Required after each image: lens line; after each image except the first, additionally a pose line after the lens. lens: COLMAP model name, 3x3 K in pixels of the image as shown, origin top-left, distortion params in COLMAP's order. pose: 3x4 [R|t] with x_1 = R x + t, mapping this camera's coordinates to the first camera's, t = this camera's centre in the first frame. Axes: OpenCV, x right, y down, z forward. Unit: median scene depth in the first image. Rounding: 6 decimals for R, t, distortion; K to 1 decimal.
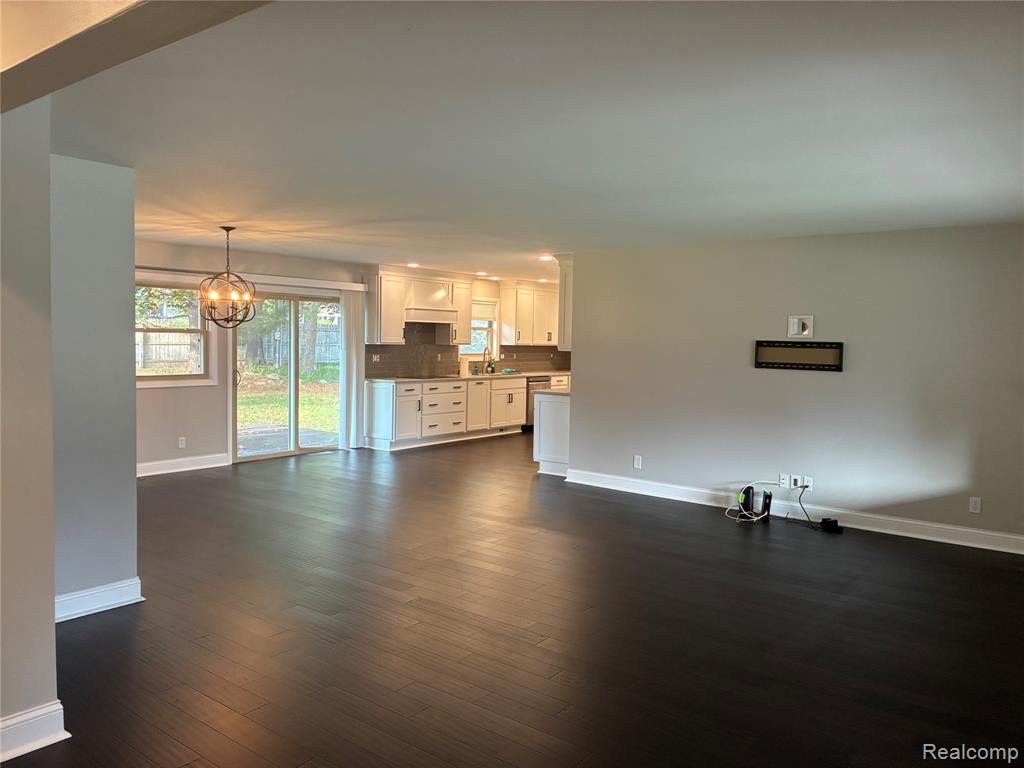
lens RADIAL K [[772.9, 0, 518.3], [0, 772.9, 374.4], [0, 0, 1]] dist [0.063562, -0.098311]
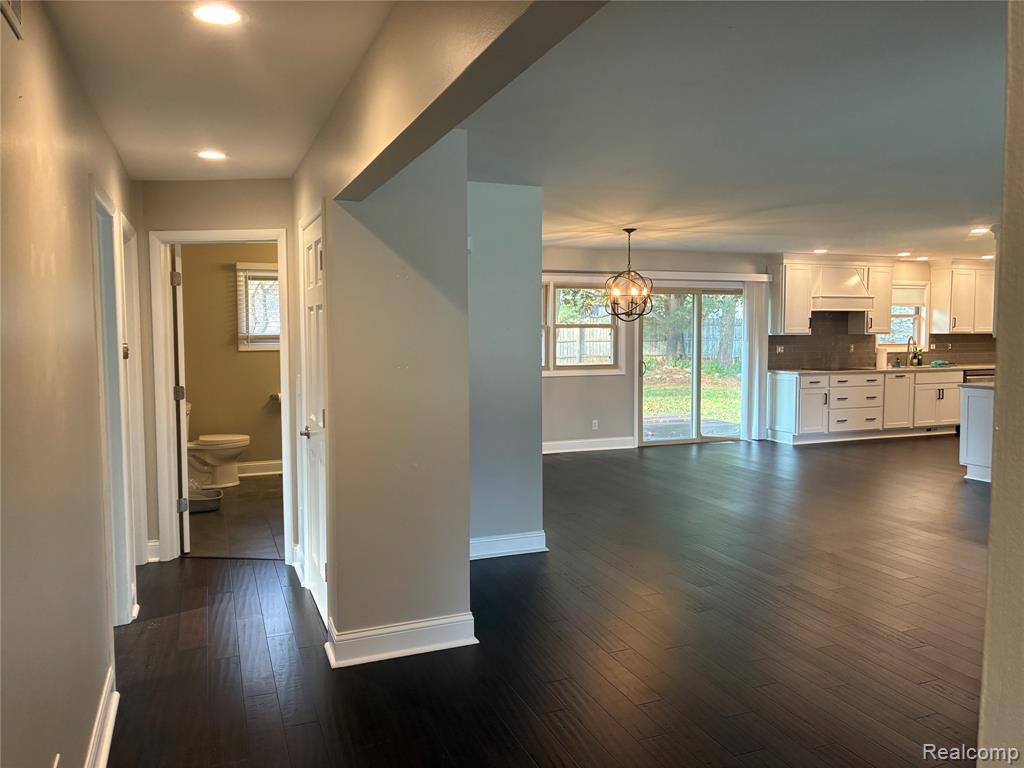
lens RADIAL K [[776.0, 0, 518.6], [0, 776.0, 379.9], [0, 0, 1]] dist [0.026725, -0.001203]
pose [[0.860140, 0.011260, -0.509934, 0.034692], [-0.004868, 0.999892, 0.013867, 0.005599], [0.510035, -0.009445, 0.860102, -0.015358]]
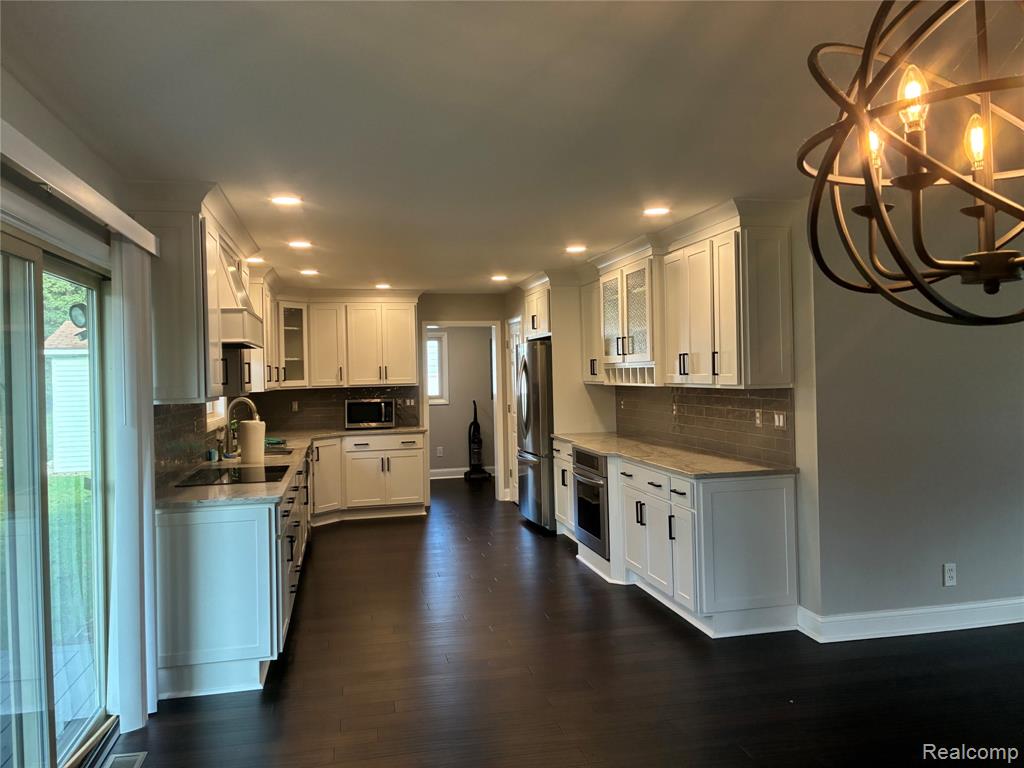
lens RADIAL K [[772.9, 0, 518.3], [0, 772.9, 374.4], [0, 0, 1]] dist [0.063562, -0.098311]
pose [[0.637237, -0.033584, 0.769936, -0.360833], [0.070729, 0.997382, -0.015034, -0.035642], [-0.767415, 0.064037, 0.637944, 0.638833]]
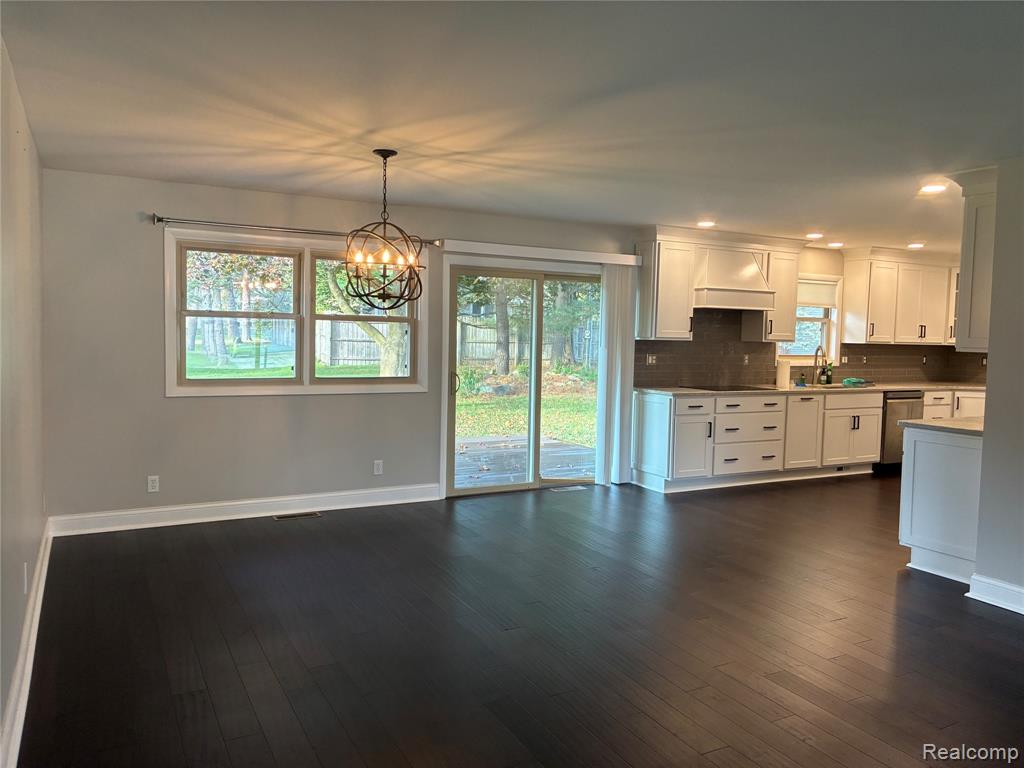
lens RADIAL K [[772.9, 0, 518.3], [0, 772.9, 374.4], [0, 0, 1]] dist [0.063562, -0.098311]
pose [[0.914231, 0.025010, -0.404420, -0.006407], [-0.025341, 0.999669, 0.004537, -0.007396], [0.404399, 0.006101, 0.914562, 0.299884]]
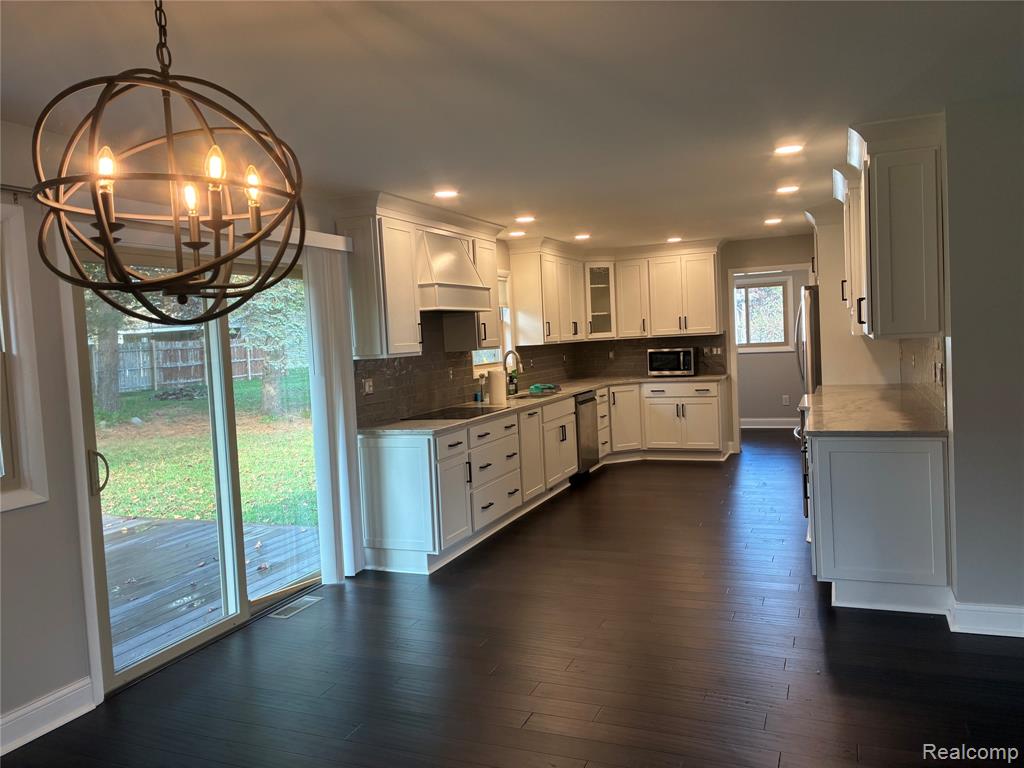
lens RADIAL K [[772.9, 0, 518.3], [0, 772.9, 374.4], [0, 0, 1]] dist [0.063562, -0.098311]
pose [[0.962589, -0.080945, 0.258594, -0.222189], [0.081499, 0.996636, 0.008596, -0.025552], [-0.258420, 0.012801, 0.965948, 0.495508]]
